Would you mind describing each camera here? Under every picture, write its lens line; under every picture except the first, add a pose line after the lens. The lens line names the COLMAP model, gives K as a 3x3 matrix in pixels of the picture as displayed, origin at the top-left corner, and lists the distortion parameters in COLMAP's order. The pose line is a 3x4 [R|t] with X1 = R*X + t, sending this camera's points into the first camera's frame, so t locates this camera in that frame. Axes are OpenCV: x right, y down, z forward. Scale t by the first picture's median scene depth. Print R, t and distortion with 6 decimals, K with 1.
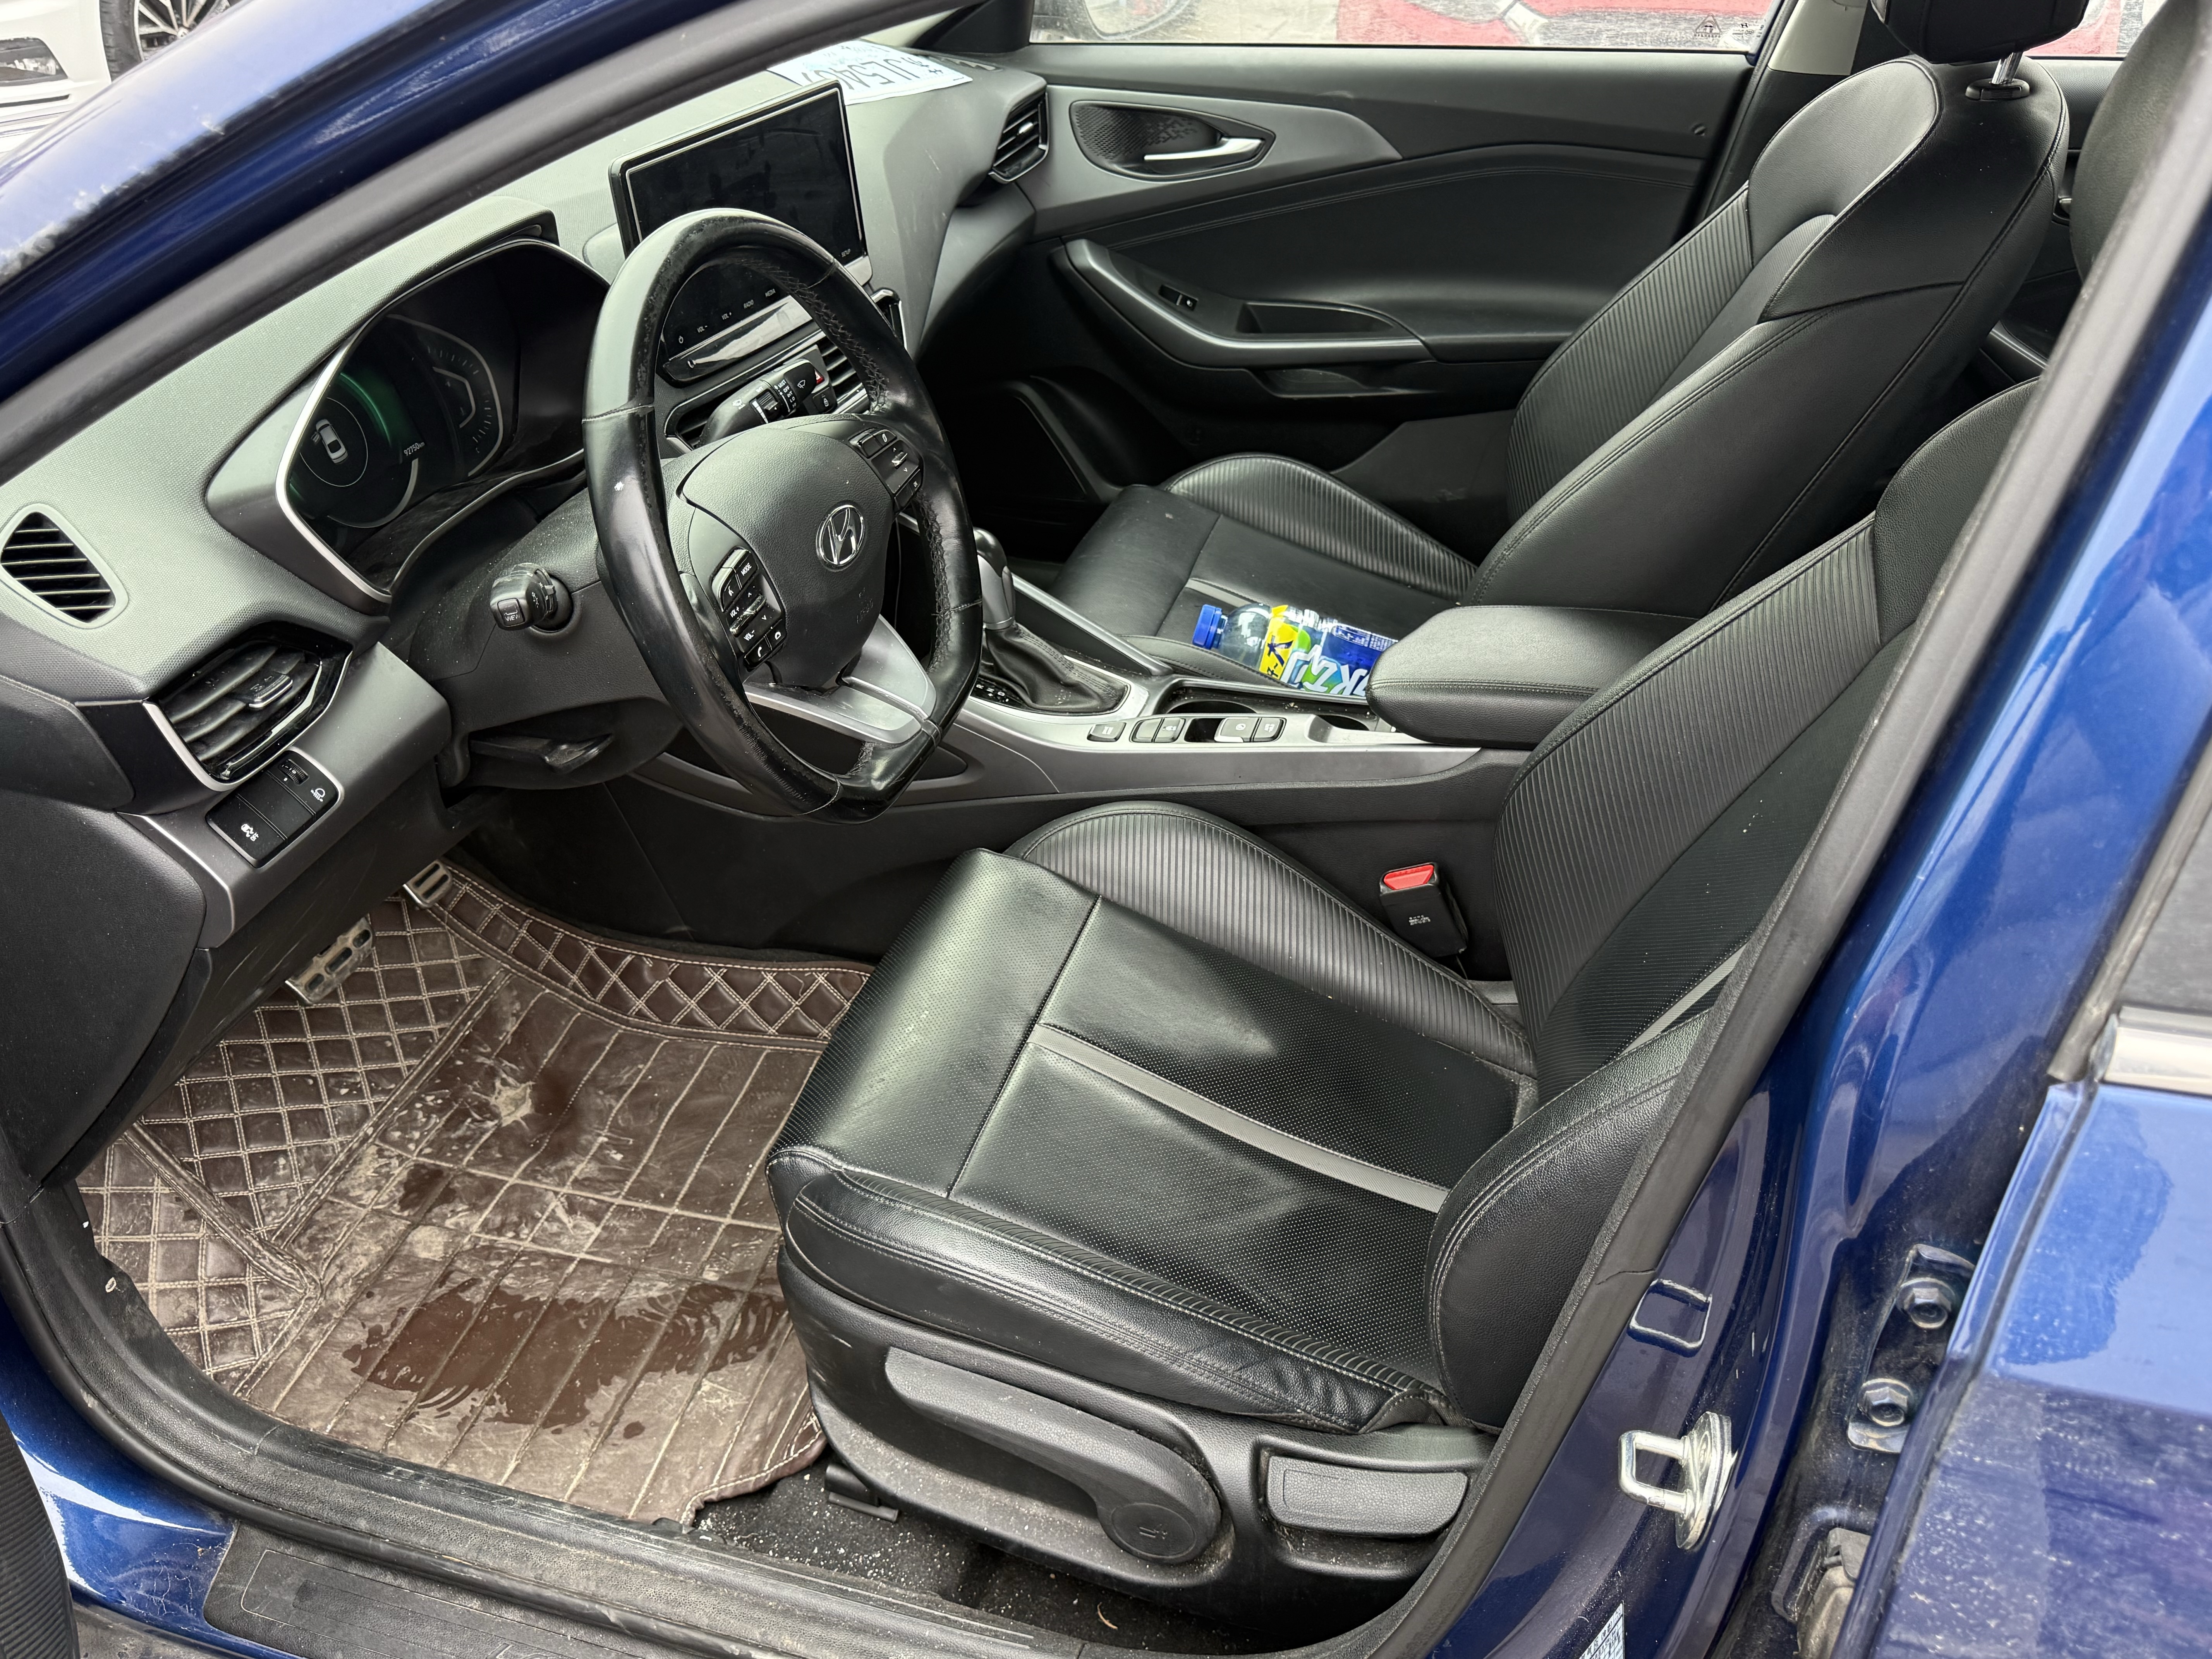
lens RADIAL K [[1734.5, 0, 1106.4], [0, 1734.5, 829.4], [0, 0, 1]] dist [0.007638, 0.001195]
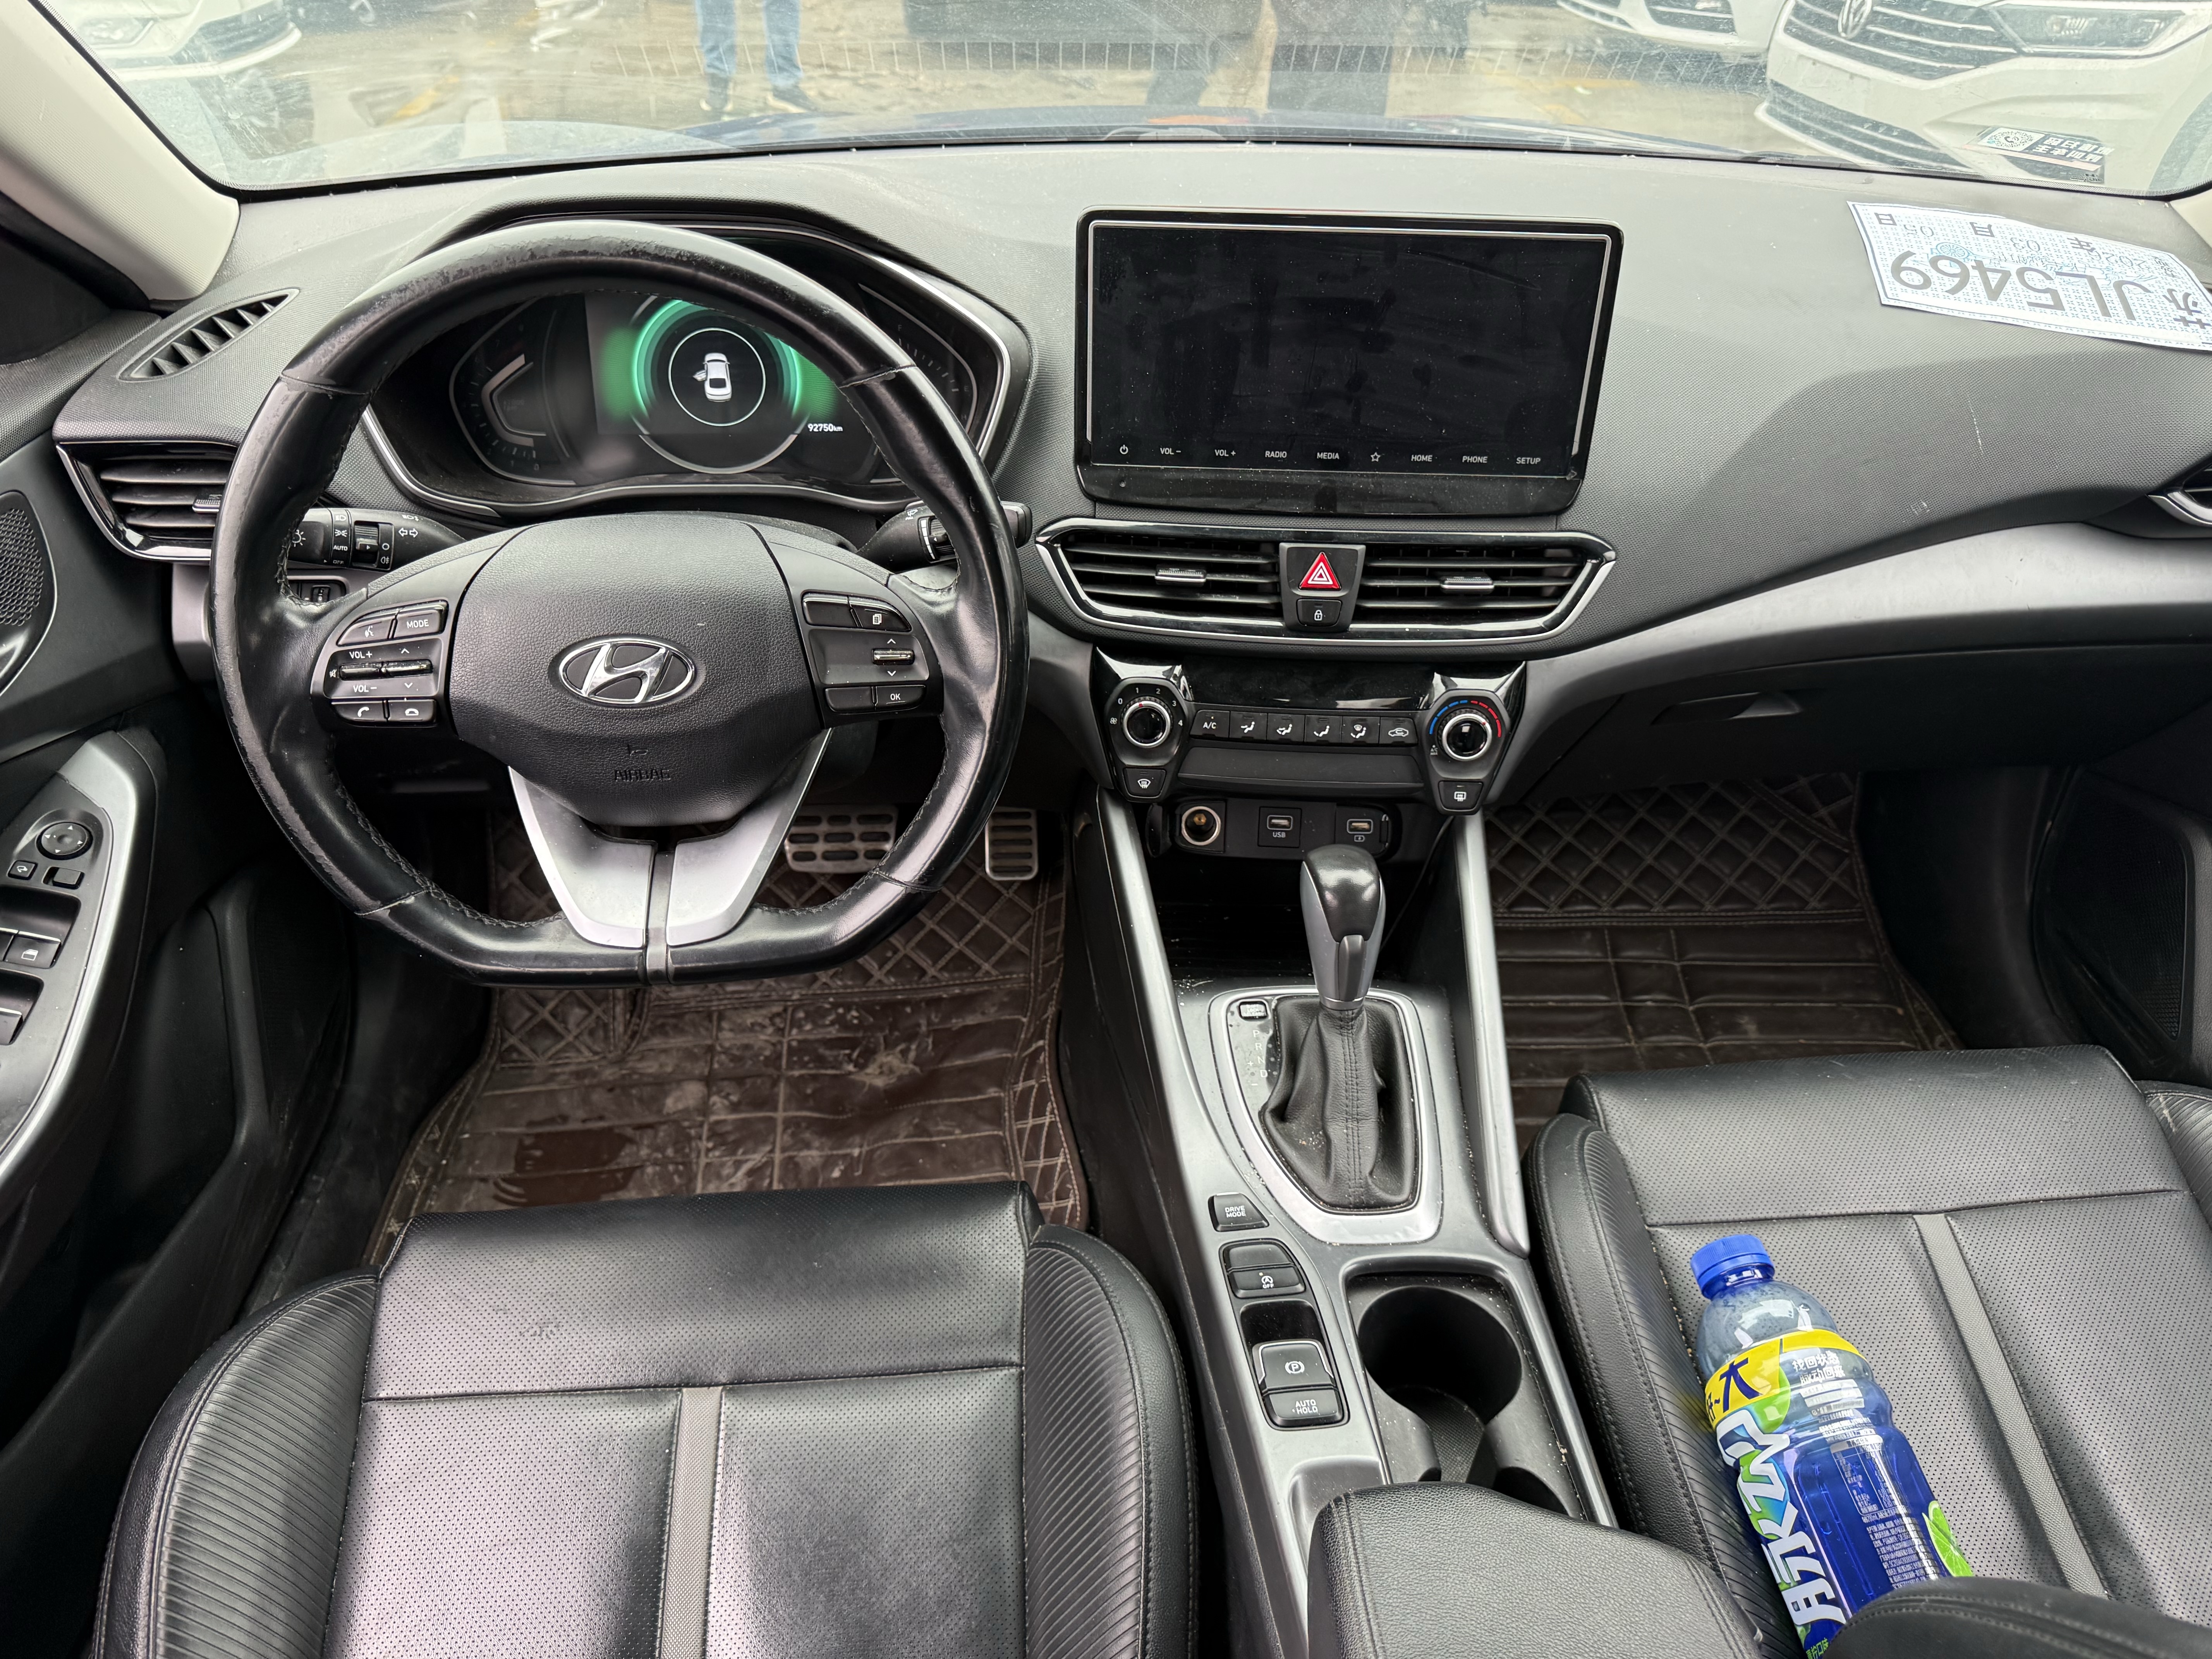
lens RADIAL K [[1533.6, 0, 1106.4], [0, 1533.6, 828.9], [0, 0, 1]] dist [0.037299, 0.000773]
pose [[0.379728, 0.537992, -0.752576, 0.324303], [-0.550221, 0.785321, 0.283774, -0.294022], [0.743682, 0.306327, 0.594223, 0.542941]]
